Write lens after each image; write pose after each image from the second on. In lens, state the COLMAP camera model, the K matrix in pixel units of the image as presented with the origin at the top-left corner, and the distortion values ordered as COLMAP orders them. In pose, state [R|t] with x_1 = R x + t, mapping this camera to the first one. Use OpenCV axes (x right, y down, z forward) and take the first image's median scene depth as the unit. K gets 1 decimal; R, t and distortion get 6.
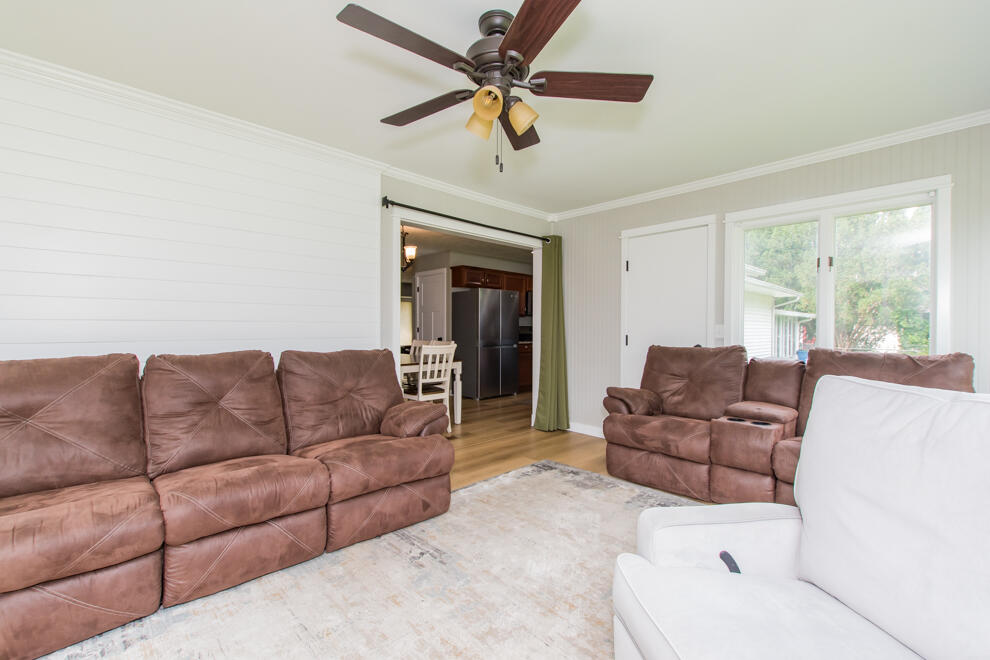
lens RADIAL K [[429.9, 0, 493.9], [0, 429.9, 328.1], [0, 0, 1]] dist [0.004073, -0.000414]
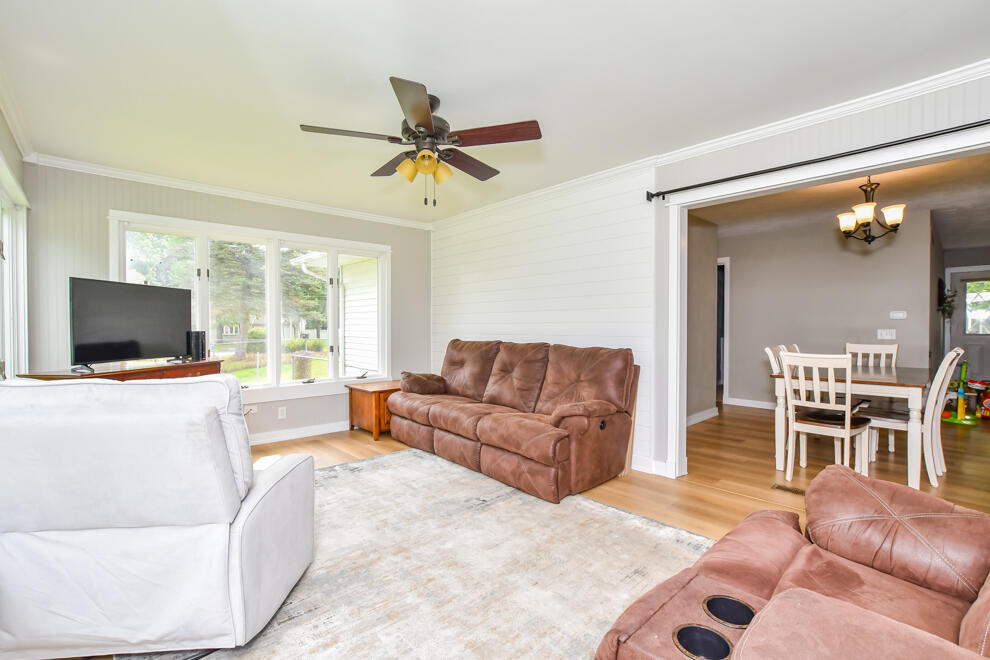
lens RADIAL K [[429.9, 0, 487.5], [0, 429.9, 331.4], [0, 0, 1]] dist [0.004073, -0.000414]
pose [[-0.034483, 0.009038, -0.999364, 1.137889], [0.004454, 0.999951, 0.008890, -0.004489], [0.999395, -0.004144, -0.034522, 1.055077]]
